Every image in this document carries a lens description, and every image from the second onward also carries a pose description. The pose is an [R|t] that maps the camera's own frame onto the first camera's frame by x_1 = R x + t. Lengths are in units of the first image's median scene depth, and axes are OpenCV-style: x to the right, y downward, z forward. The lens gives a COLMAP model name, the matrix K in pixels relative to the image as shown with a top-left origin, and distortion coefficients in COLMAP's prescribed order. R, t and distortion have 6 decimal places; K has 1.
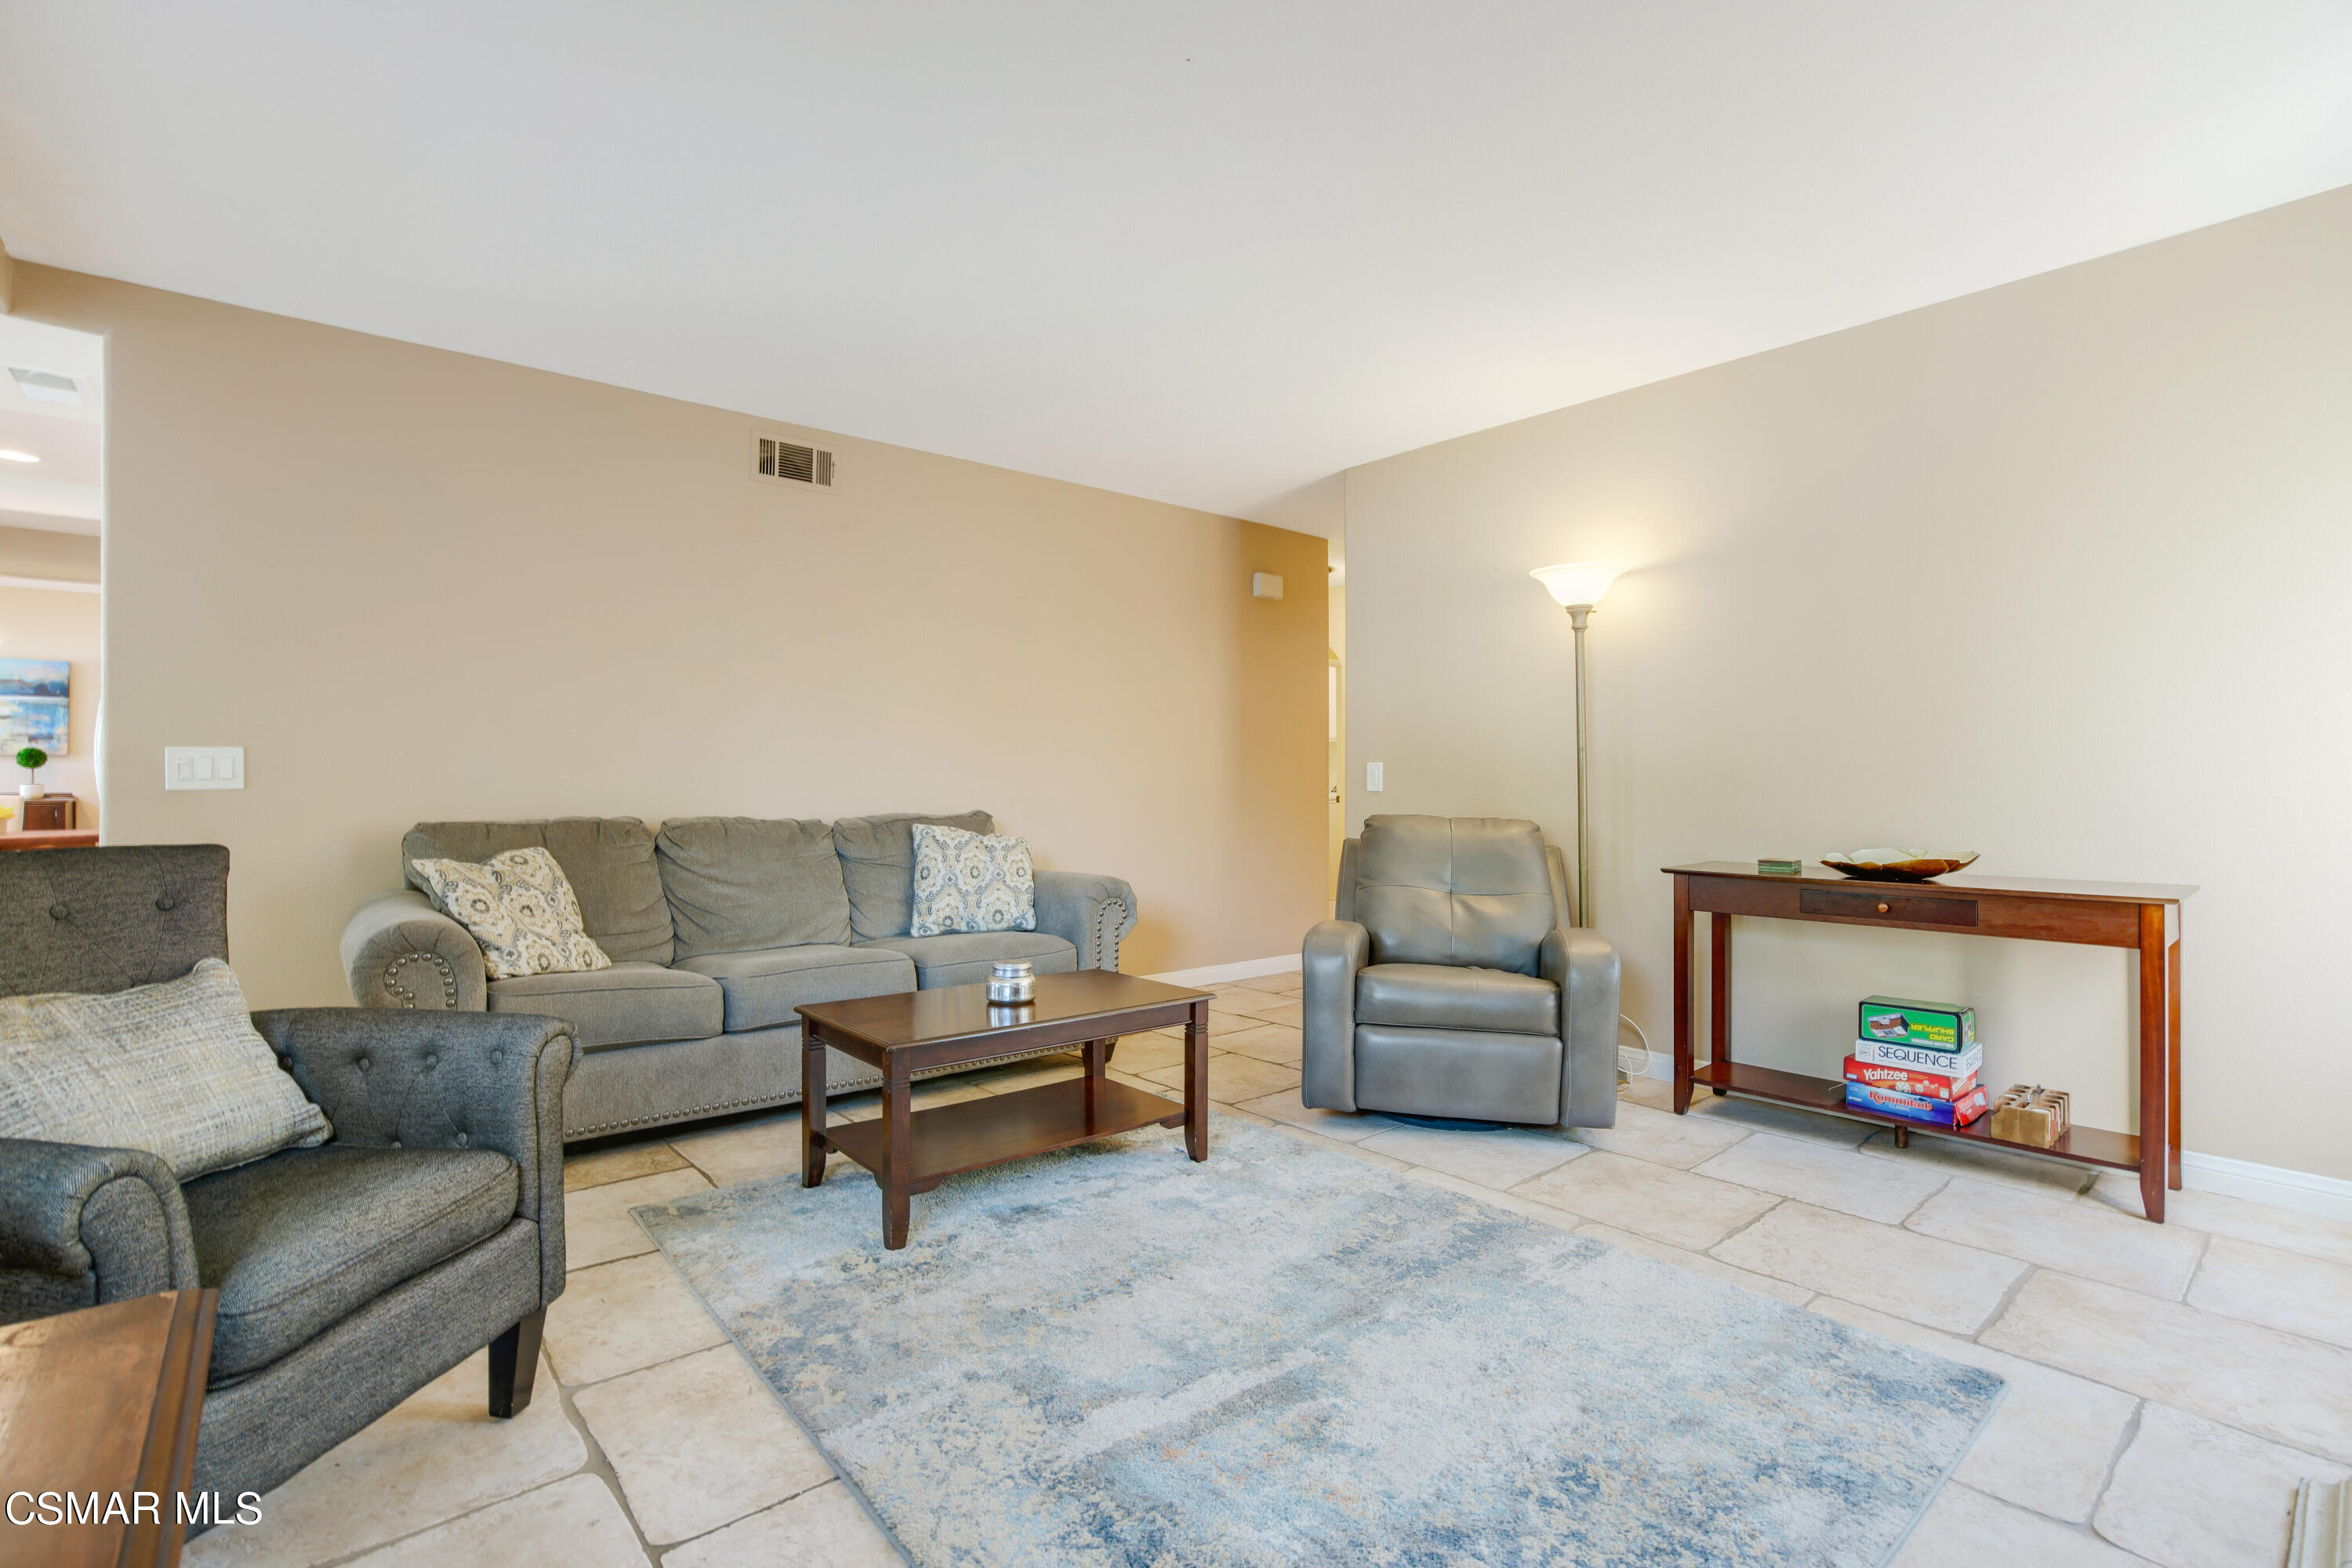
lens RADIAL K [[1087.5, 0, 1162.7], [0, 1087.5, 779.6], [0, 0, 1]] dist [-0.039213, 0.014758]
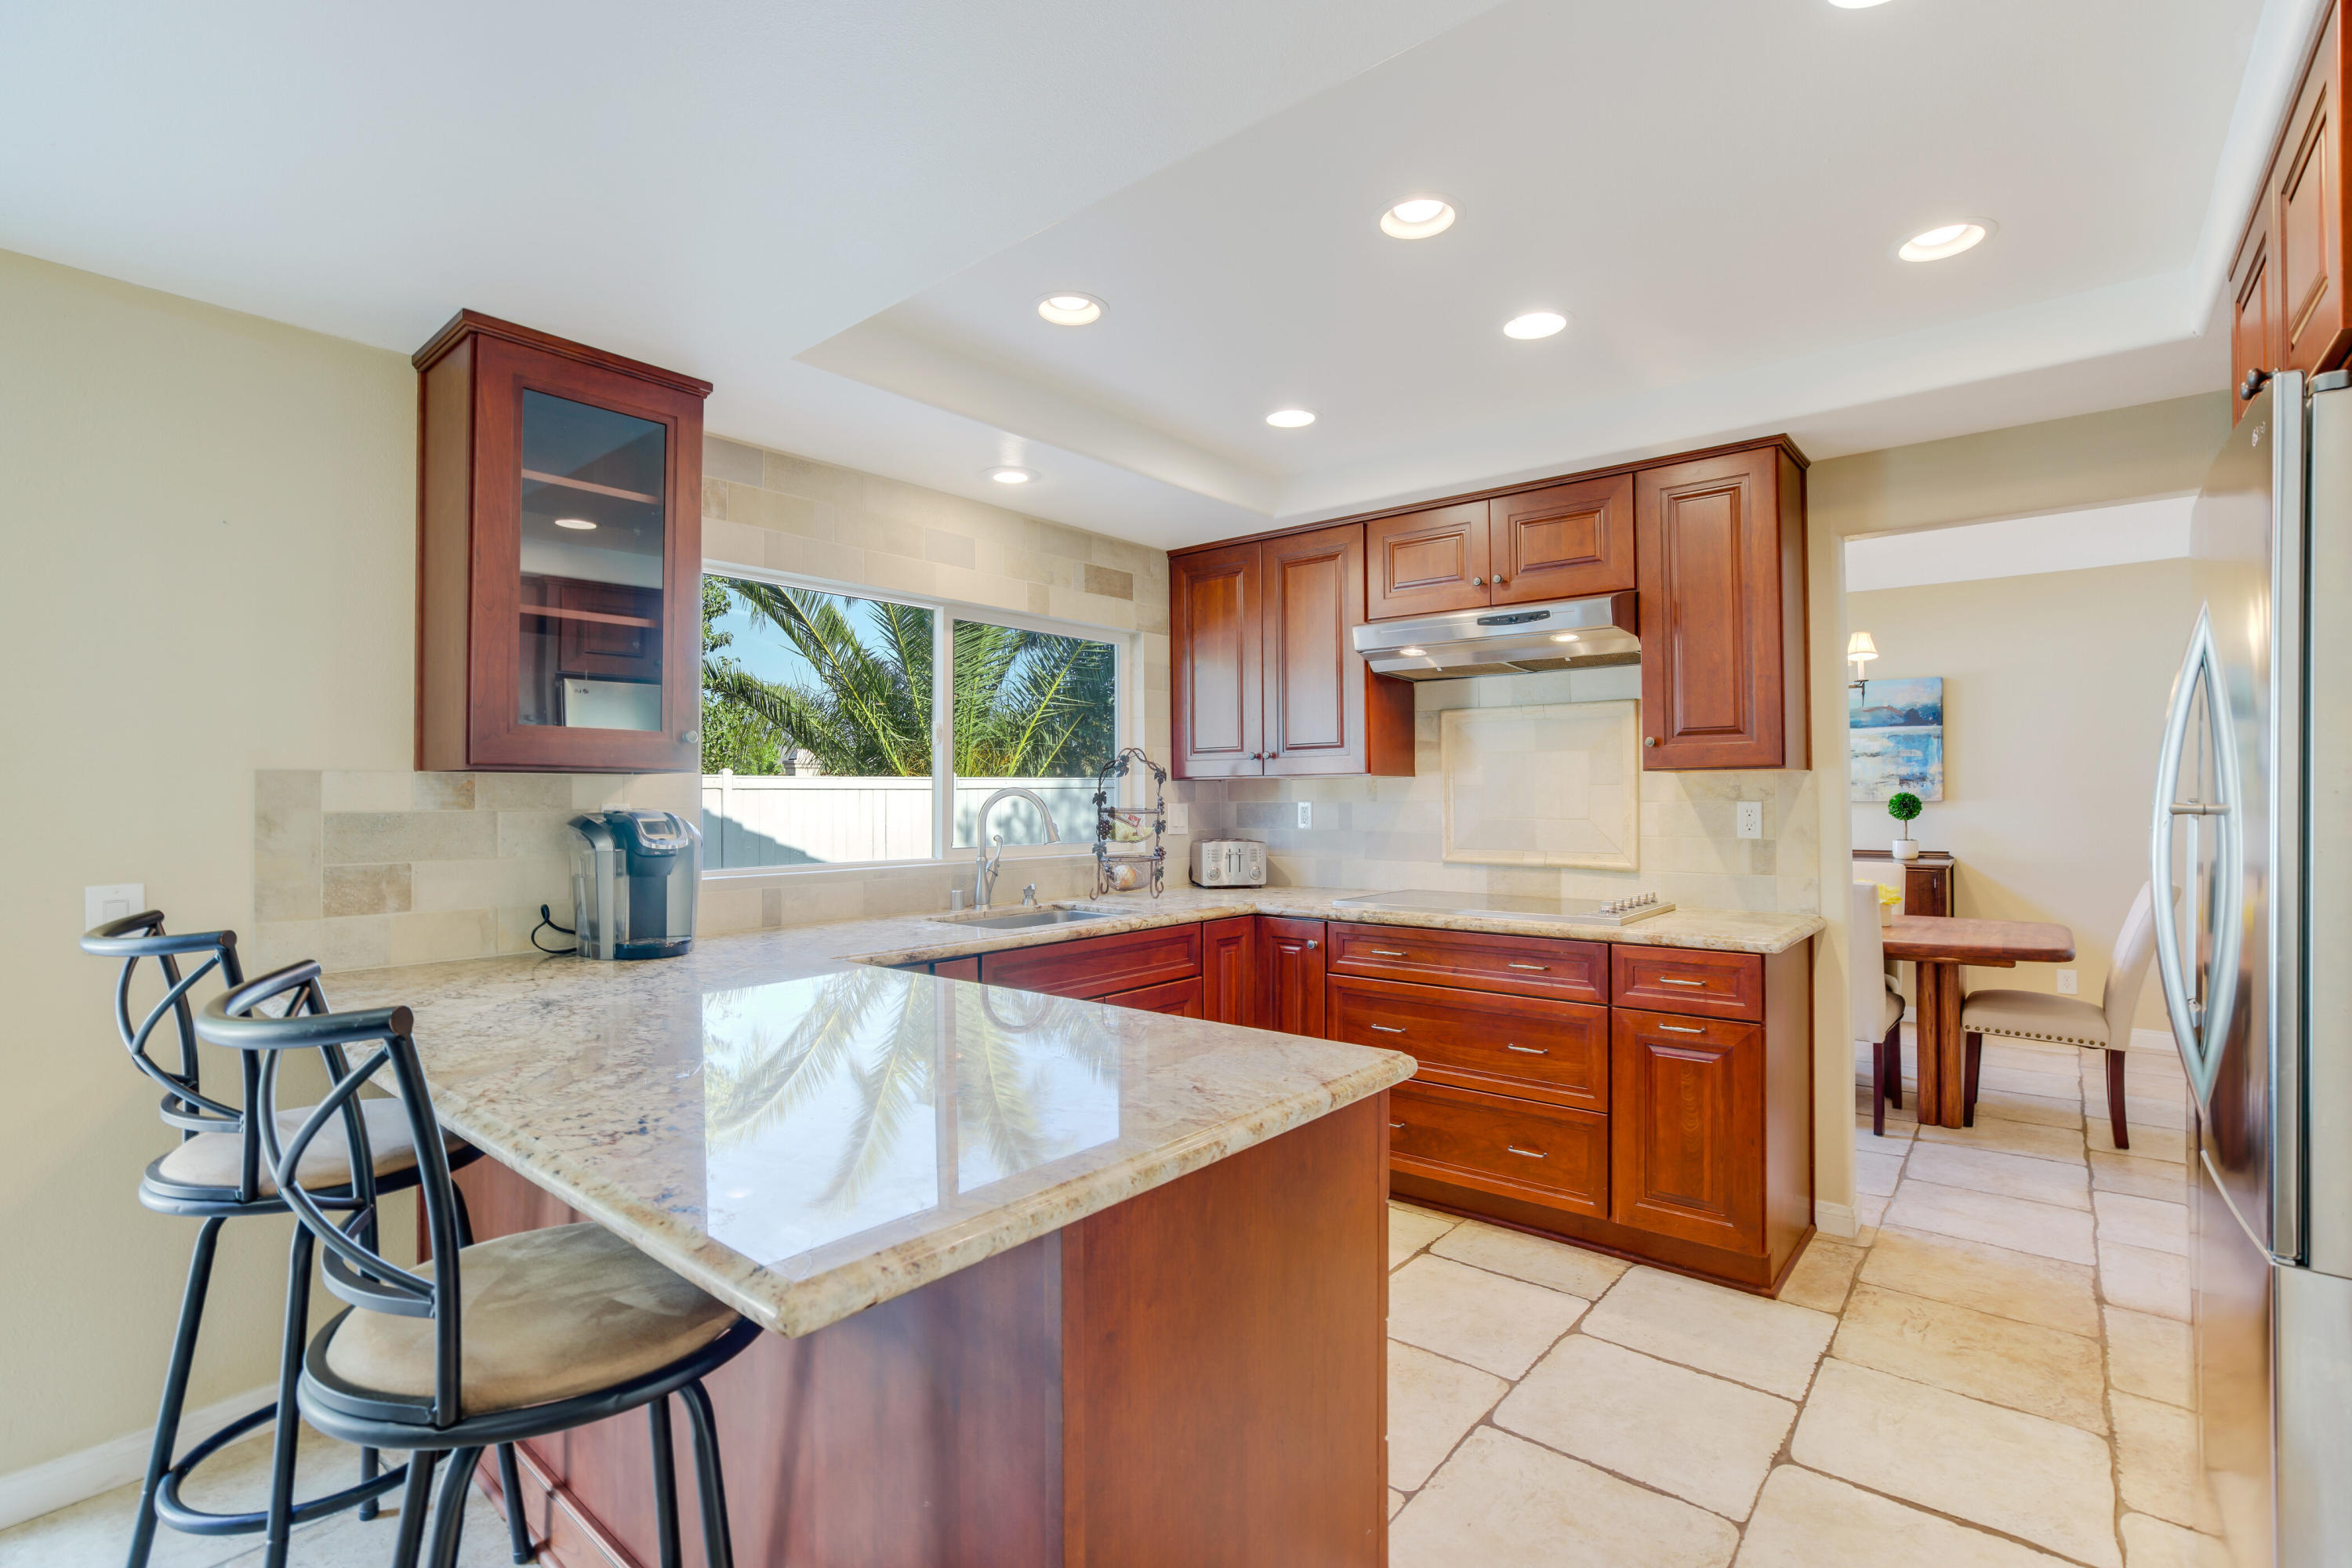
lens RADIAL K [[1087.5, 0, 1178.5], [0, 1087.5, 791.0], [0, 0, 1]] dist [-0.039213, 0.014758]
pose [[0.188480, -0.009966, -0.982026, -0.393247], [0.014141, 0.999872, -0.007433, -0.032593], [0.981975, -0.012486, 0.188597, 0.327199]]
